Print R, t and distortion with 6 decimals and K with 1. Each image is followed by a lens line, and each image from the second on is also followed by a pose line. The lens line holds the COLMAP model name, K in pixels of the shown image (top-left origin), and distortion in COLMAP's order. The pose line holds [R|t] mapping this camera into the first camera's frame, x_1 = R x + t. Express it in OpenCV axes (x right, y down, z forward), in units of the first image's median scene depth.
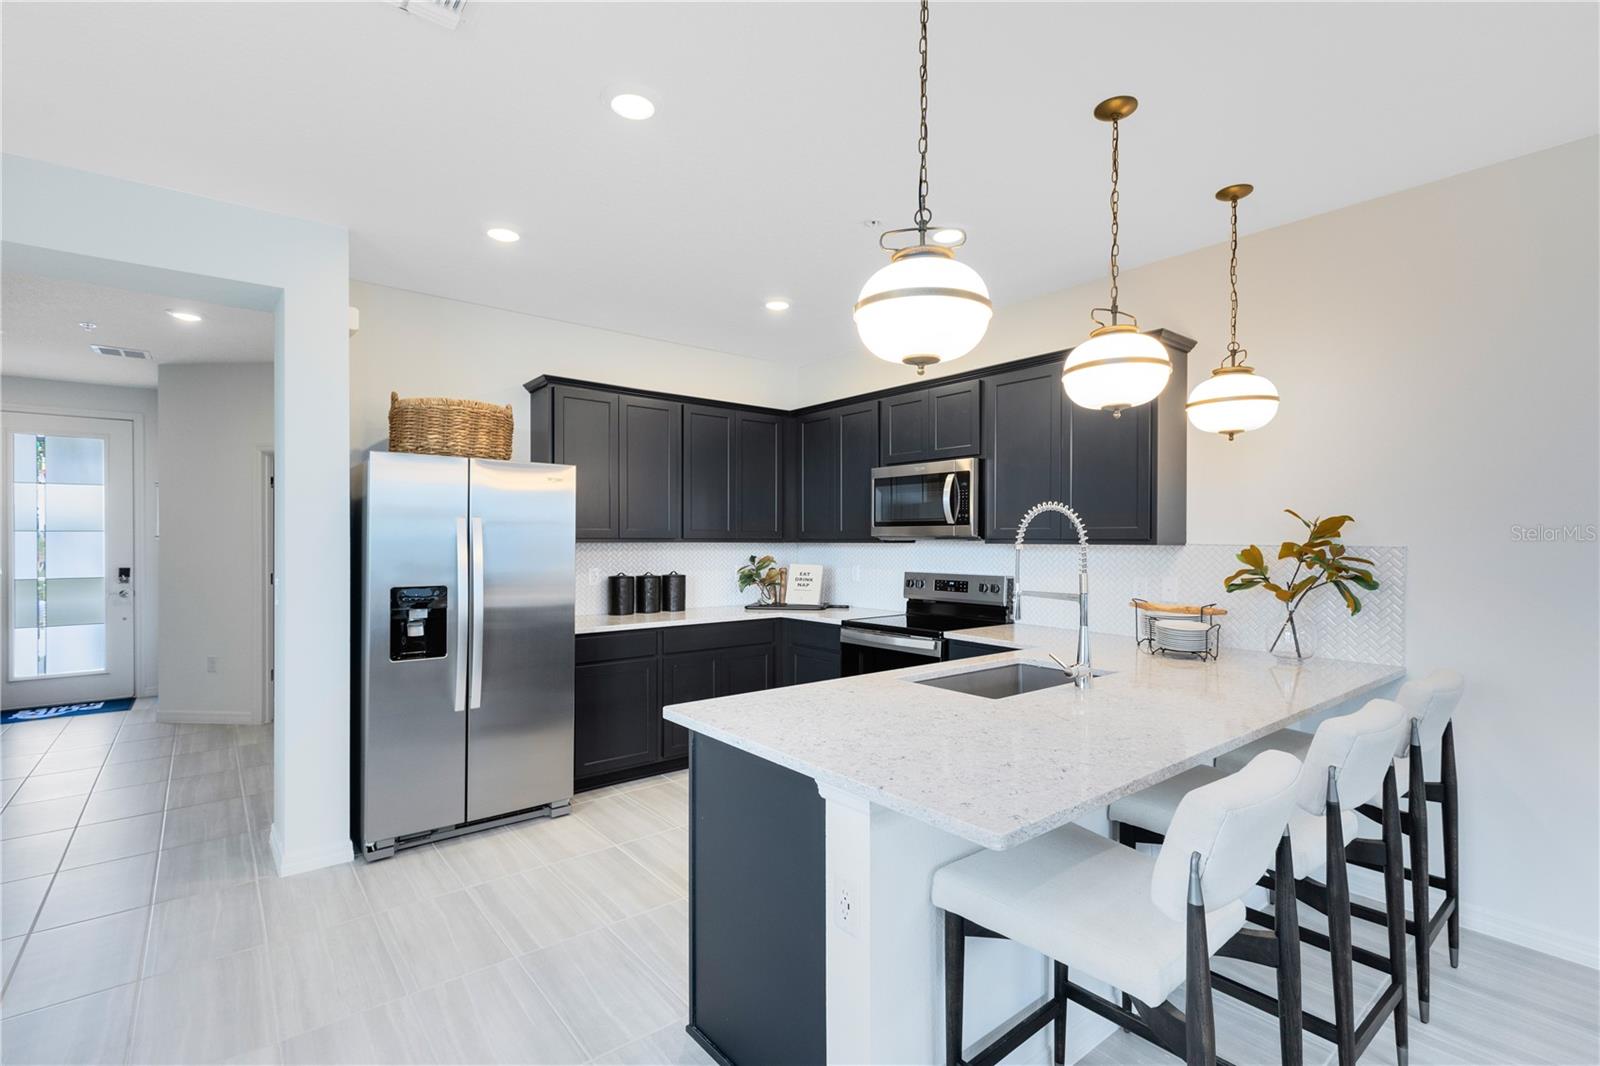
lens RADIAL K [[732.4, 0, 802.1], [0, 732.4, 539.6], [0, 0, 1]] dist [0.001232, 0.000025]
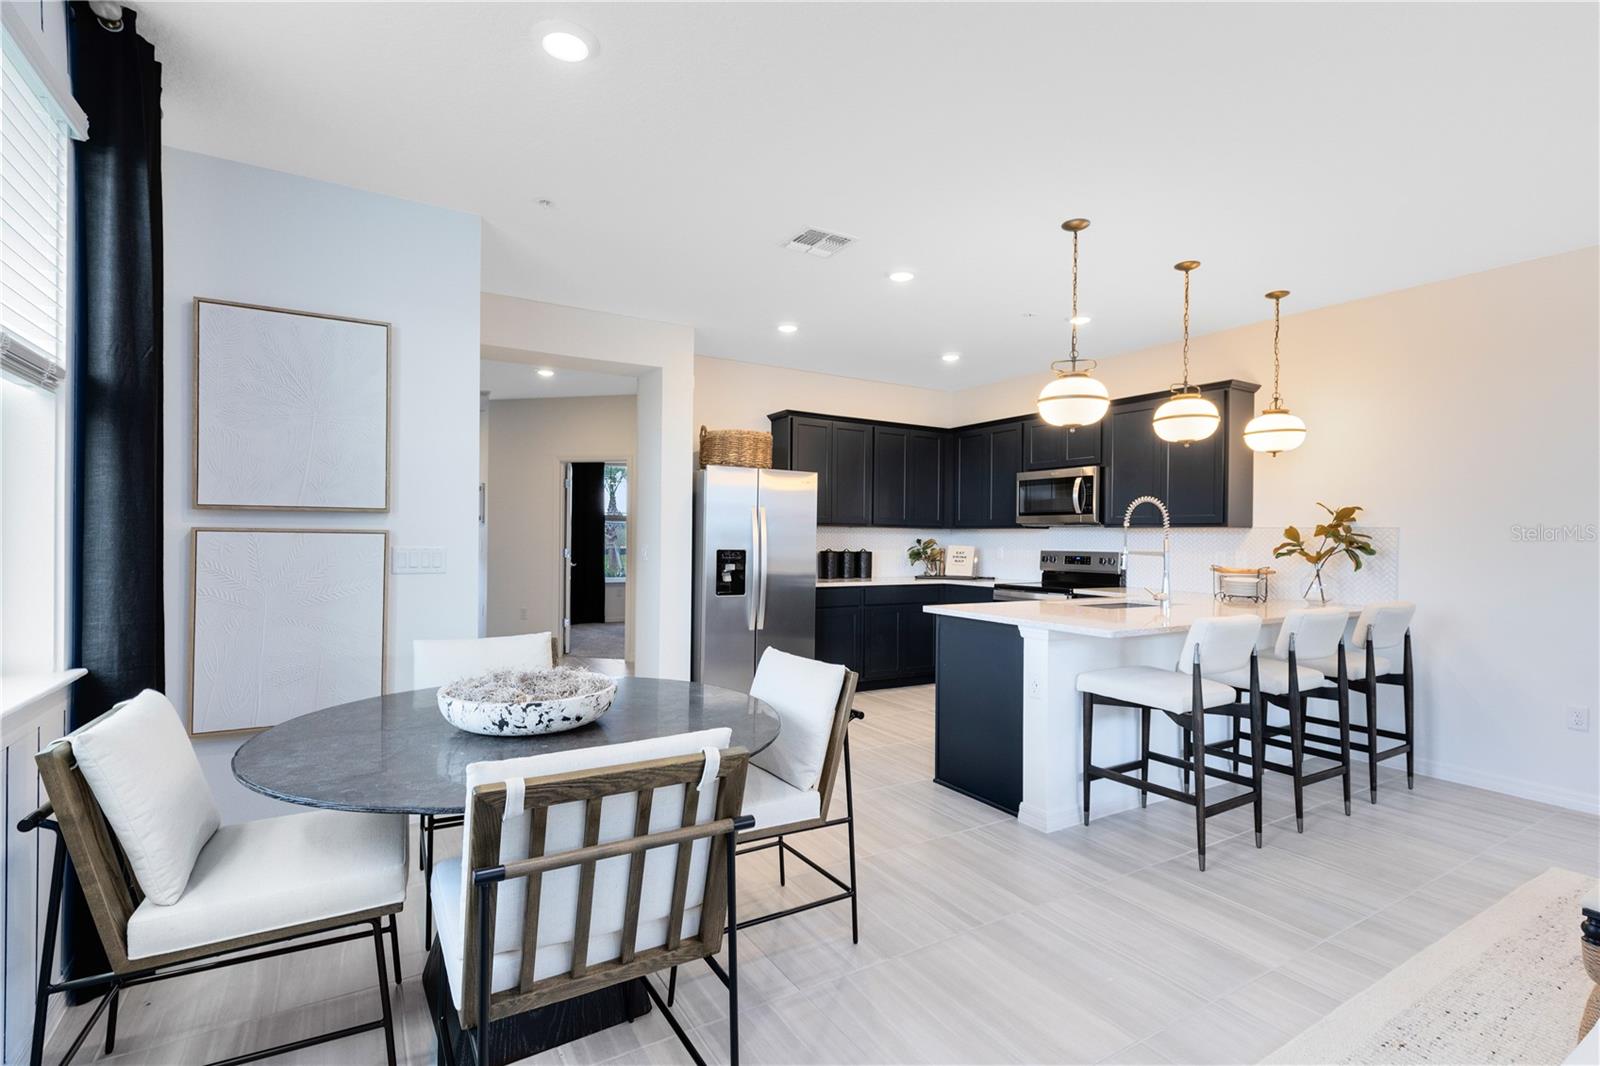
lens RADIAL K [[754.1, 0, 797.6], [0, 754.1, 536.2], [0, 0, 1]] dist [0.000541, -0.000302]
pose [[0.990198, 0.008947, -0.139384, -0.128668], [-0.009508, 0.999949, -0.003356, 0.032348], [0.139347, 0.004648, 0.990233, -0.505891]]
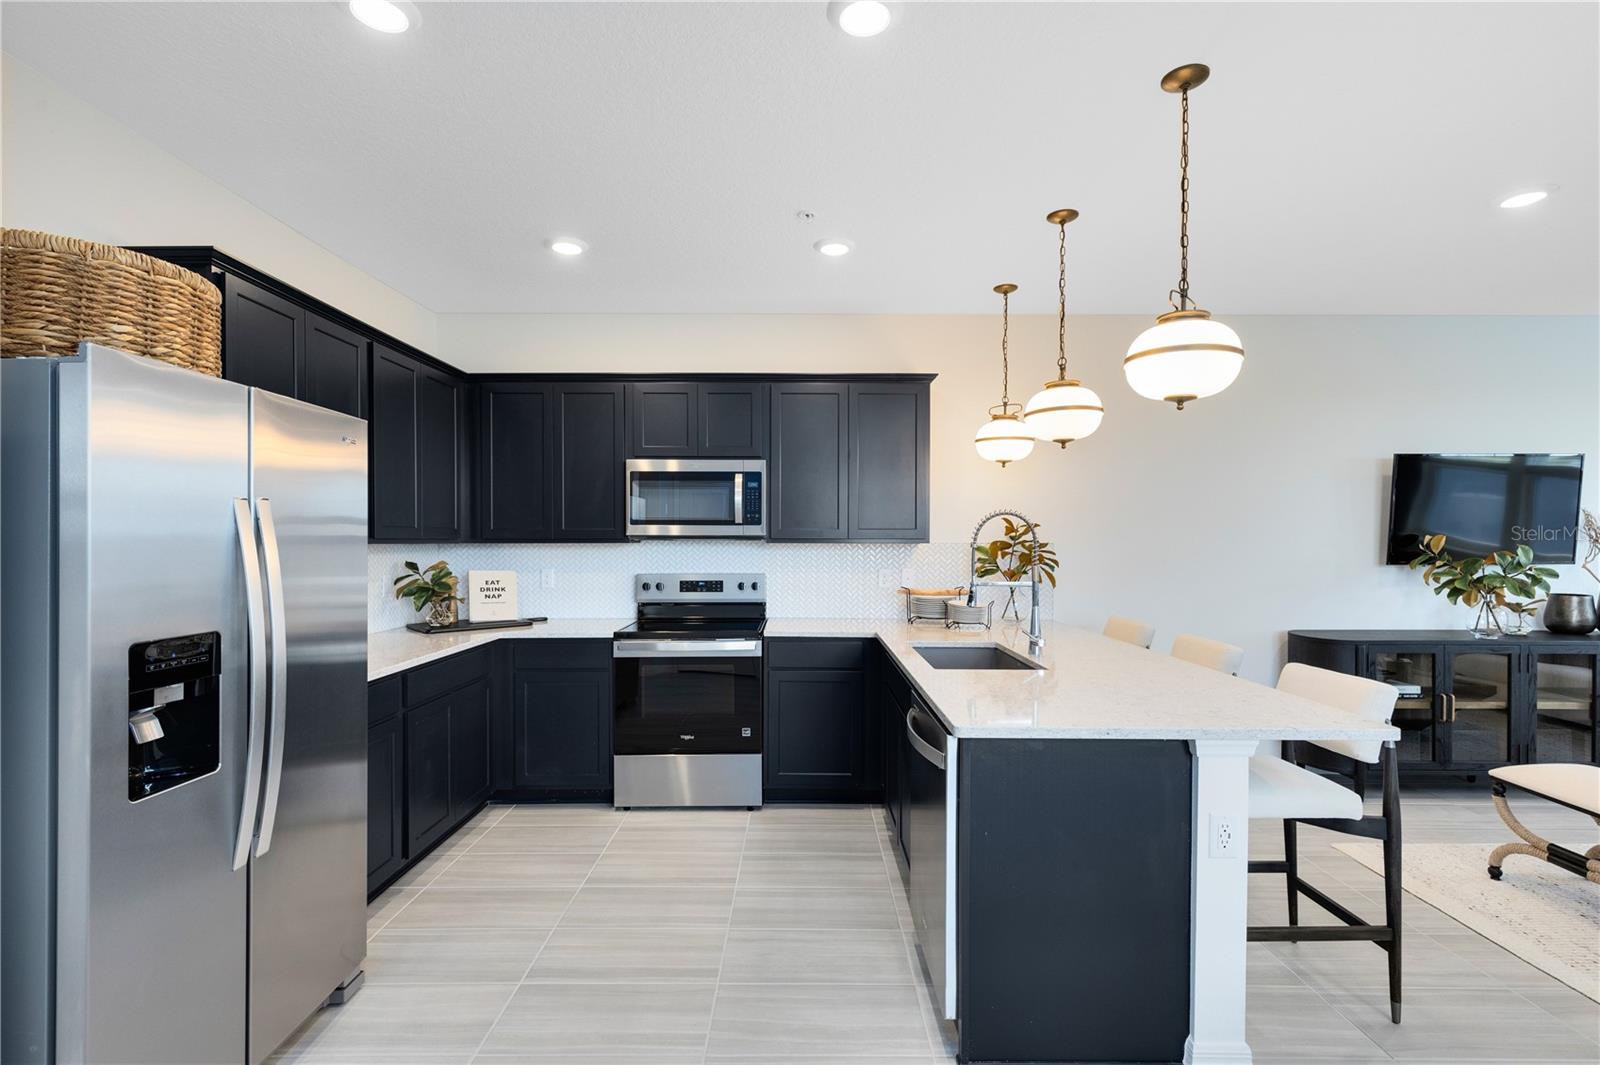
lens RADIAL K [[732.4, 0, 802.1], [0, 732.4, 539.1], [0, 0, 1]] dist [0.001232, 0.000025]
pose [[0.630020, -0.002068, 0.776576, -0.538434], [0.001399, 0.999998, 0.001529, -0.001505], [-0.776577, 0.000123, 0.630022, 0.311066]]
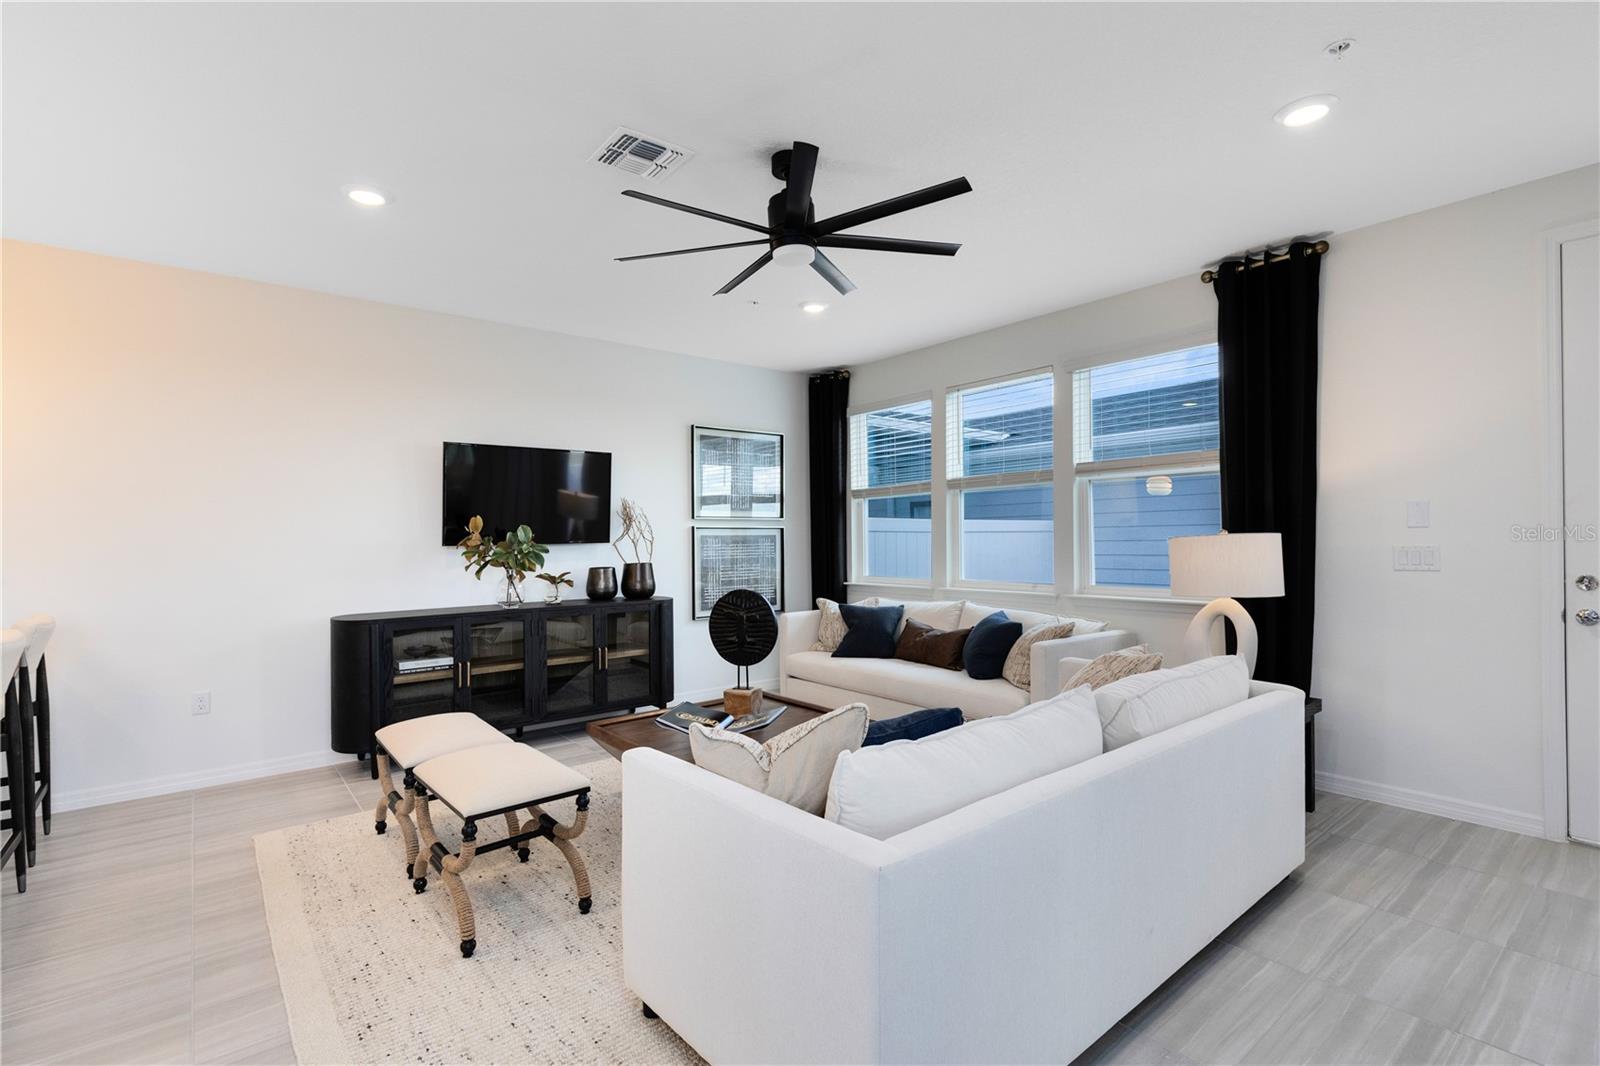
lens RADIAL K [[738.3, 0, 812.0], [0, 738.3, 528.6], [0, 0, 1]] dist [0.001997, 0.000132]
pose [[-0.007777, 0.005988, 0.999952, -0.313401], [0.015868, 0.999857, -0.005864, 0.028068], [-0.999844, 0.015822, -0.007871, -0.262505]]
